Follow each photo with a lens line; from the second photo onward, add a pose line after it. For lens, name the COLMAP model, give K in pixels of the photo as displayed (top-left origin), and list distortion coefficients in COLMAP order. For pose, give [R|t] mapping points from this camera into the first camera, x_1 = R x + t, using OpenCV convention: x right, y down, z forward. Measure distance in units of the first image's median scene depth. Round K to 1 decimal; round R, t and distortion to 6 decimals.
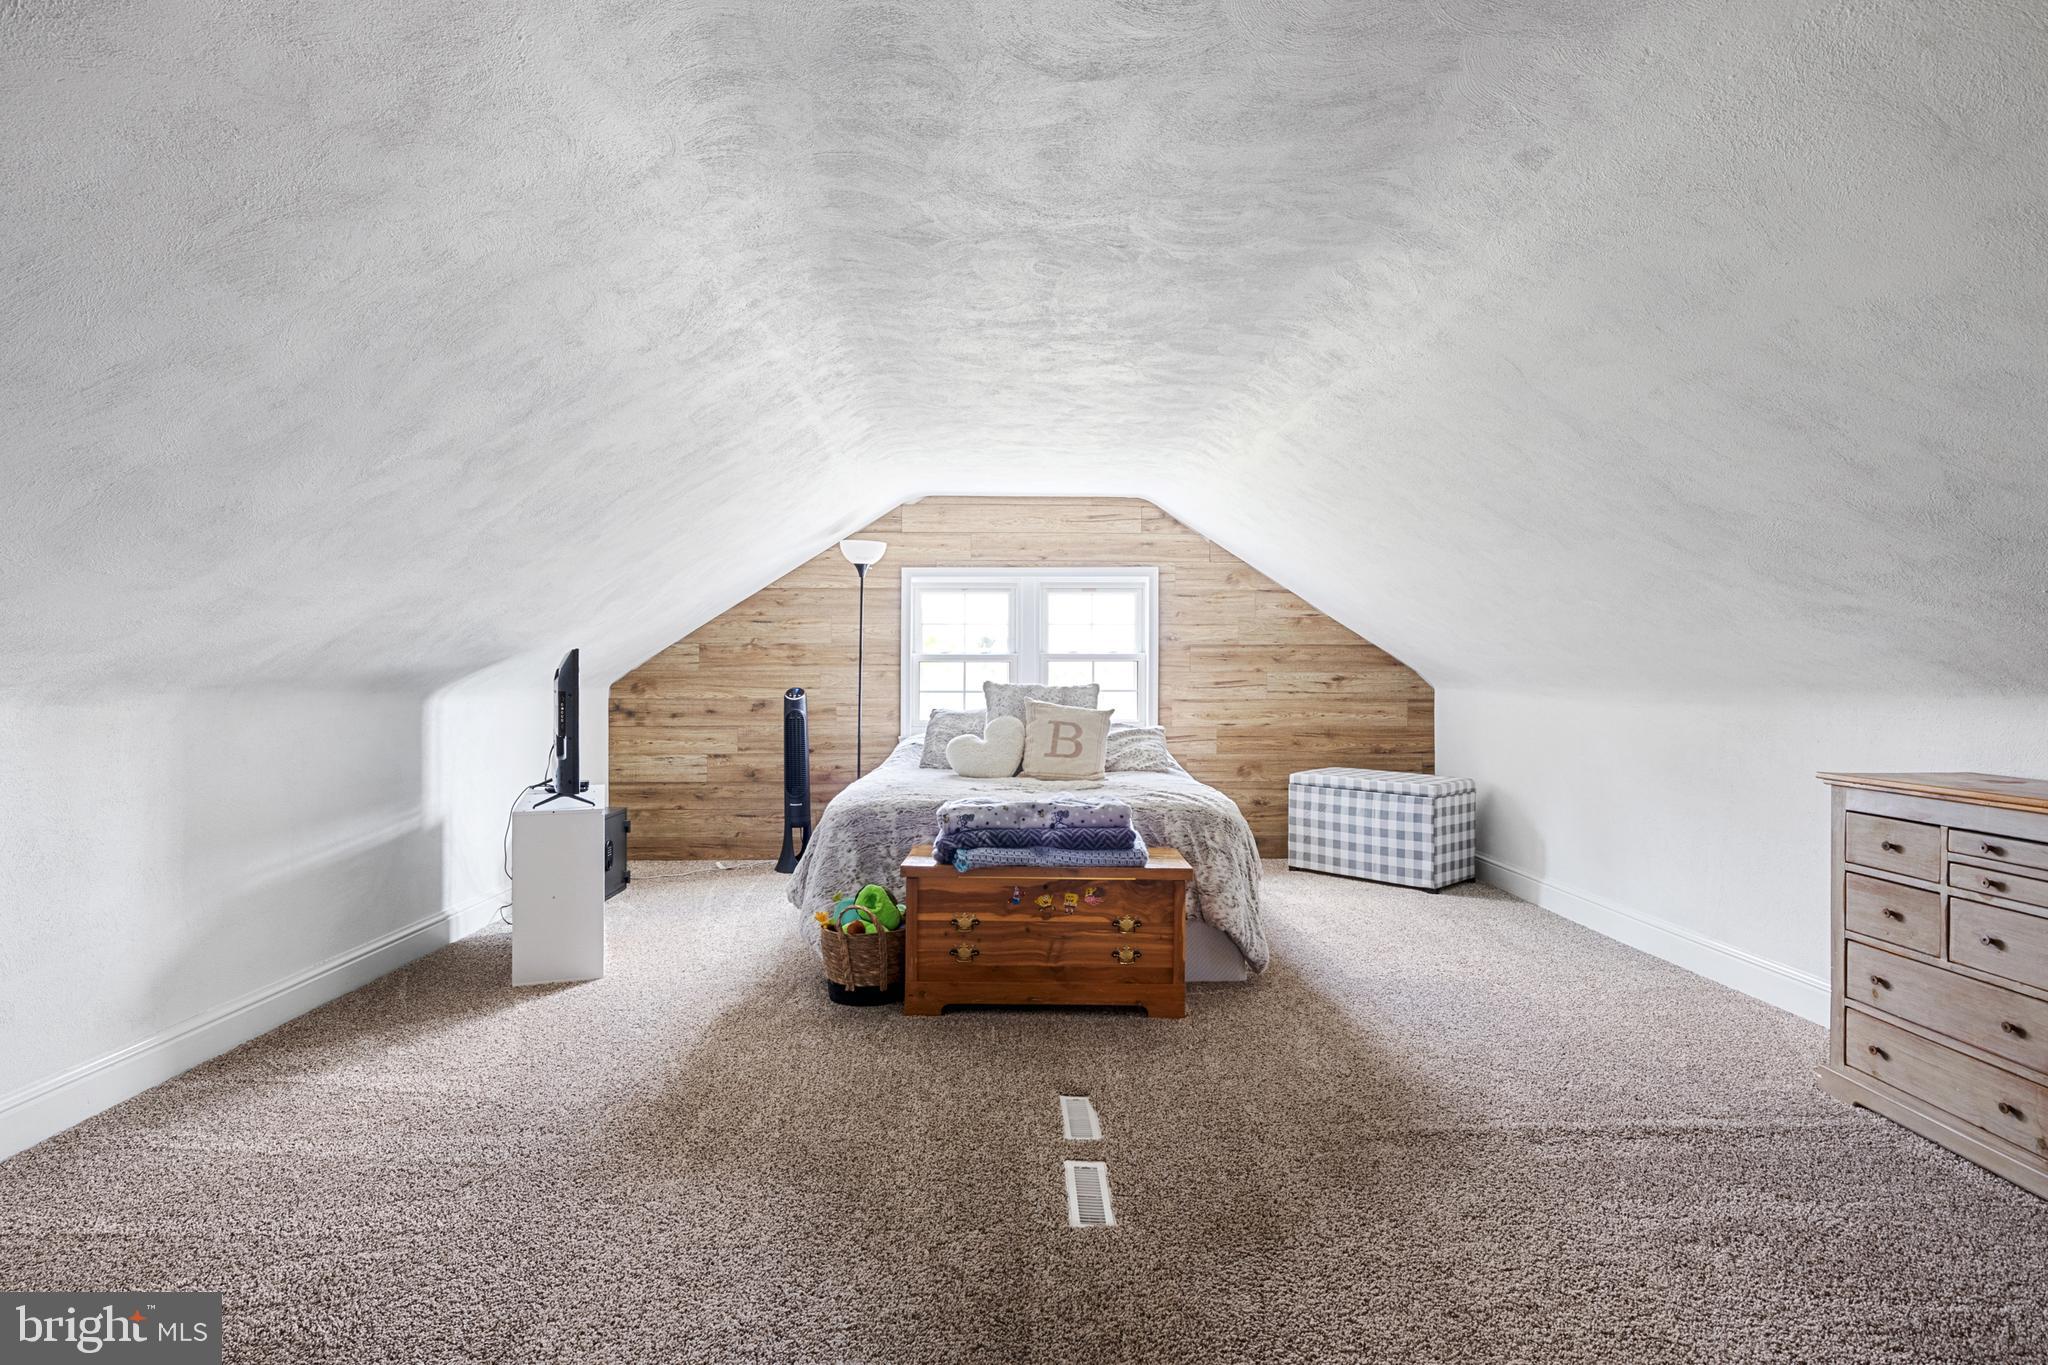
lens RADIAL K [[1072.2, 0, 1019.6], [0, 1072.2, 685.9], [0, 0, 1]] dist [-0.011188, 0.001389]
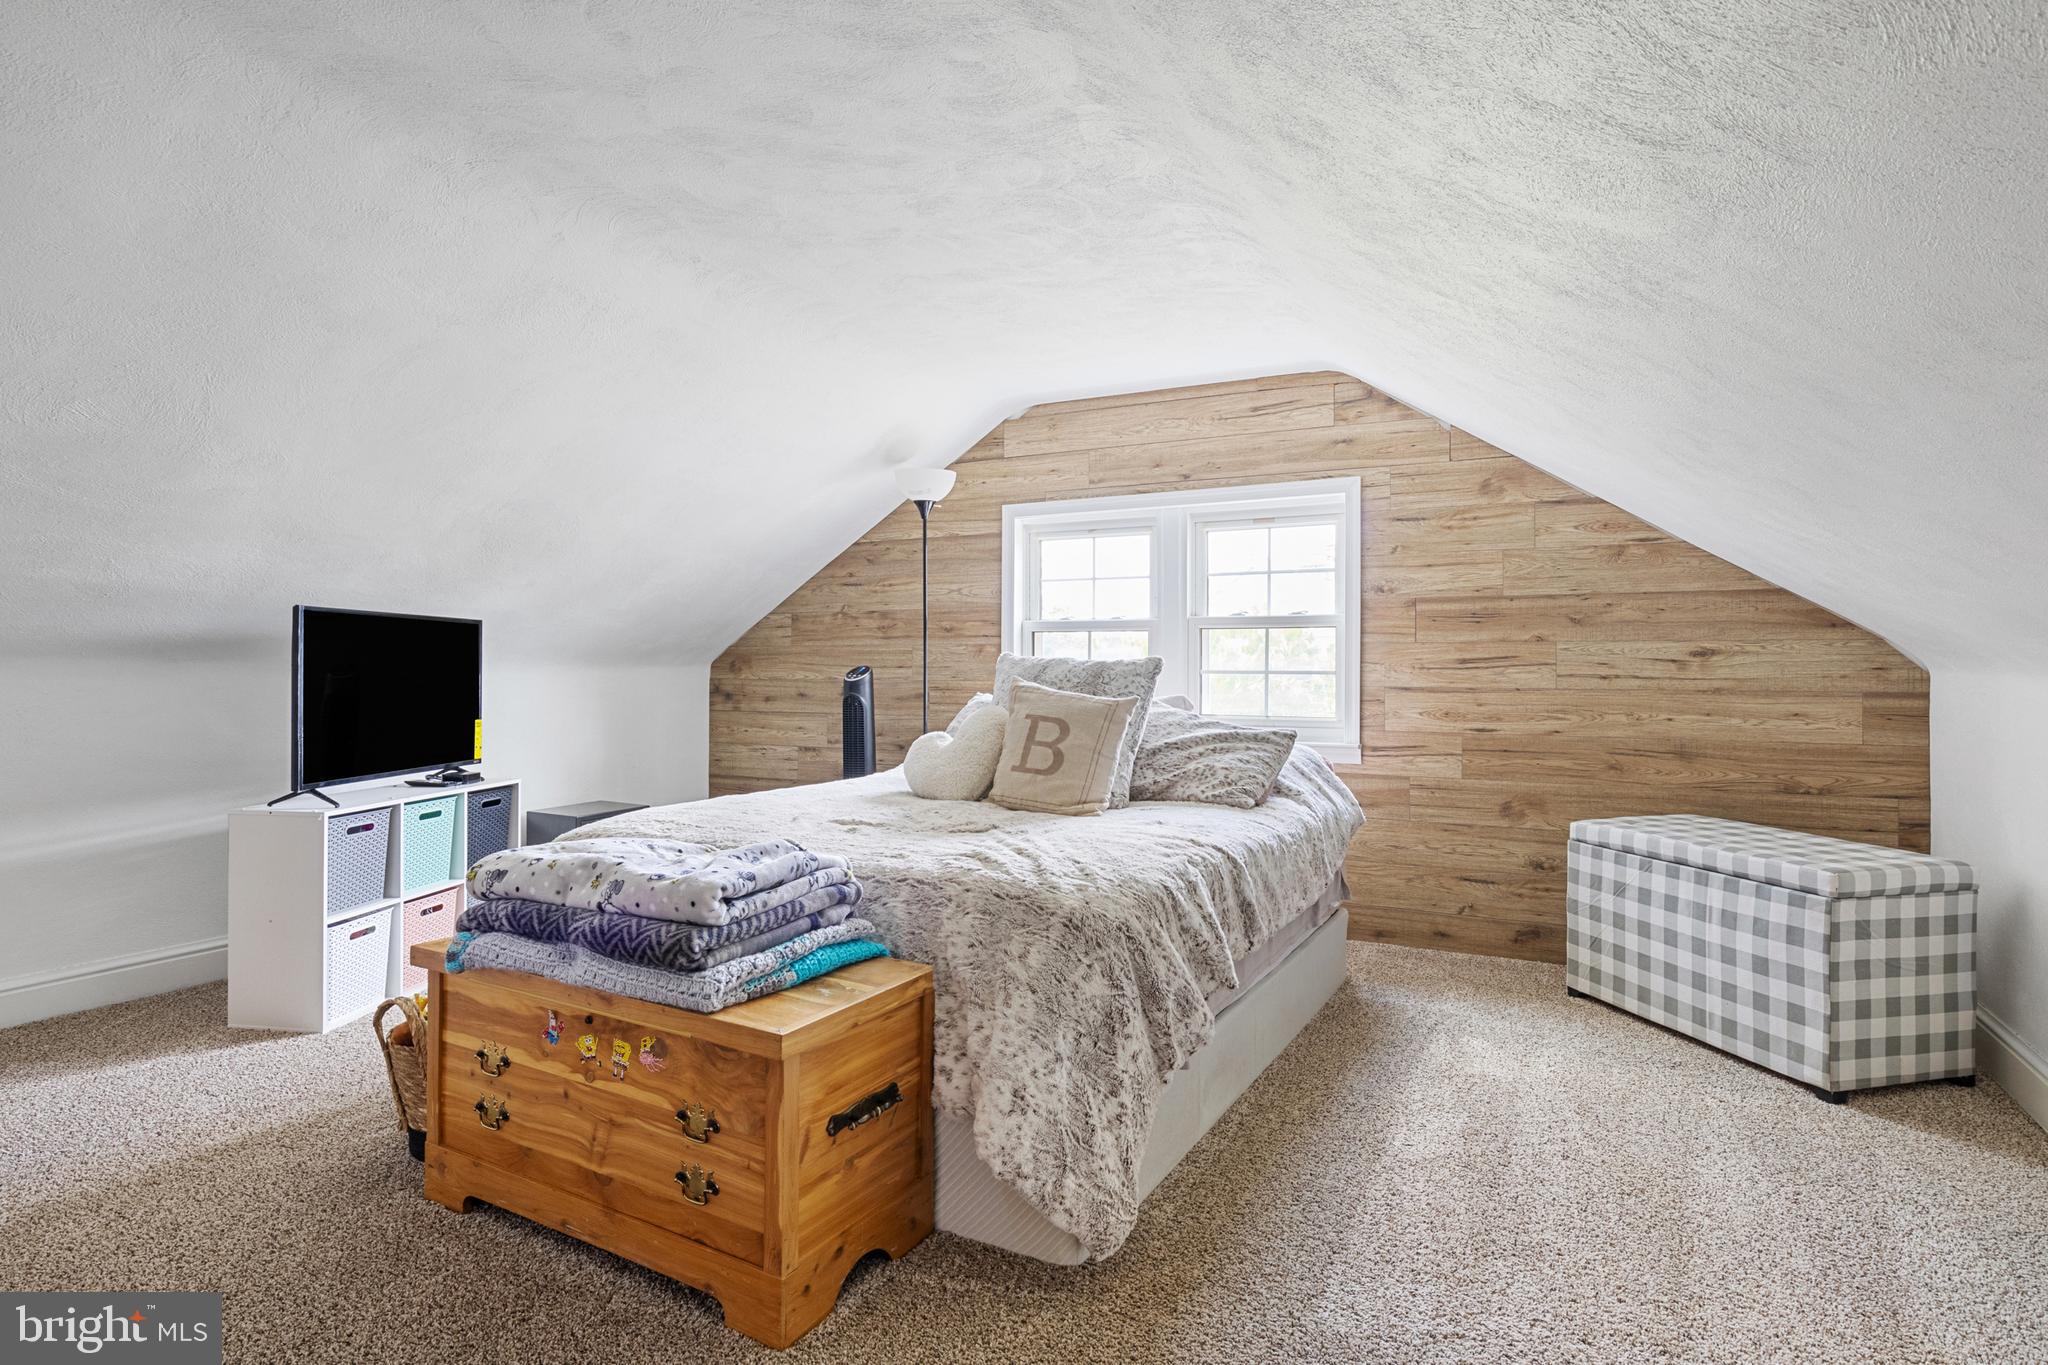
lens RADIAL K [[1072.2, 0, 1024.6], [0, 1072.2, 663.6], [0, 0, 1]] dist [-0.011188, 0.001389]
pose [[0.871795, 0.000993, -0.489870, 0.268222], [-0.007782, 0.999900, -0.011822, 0.008094], [0.489809, 0.014119, 0.871716, 0.360893]]
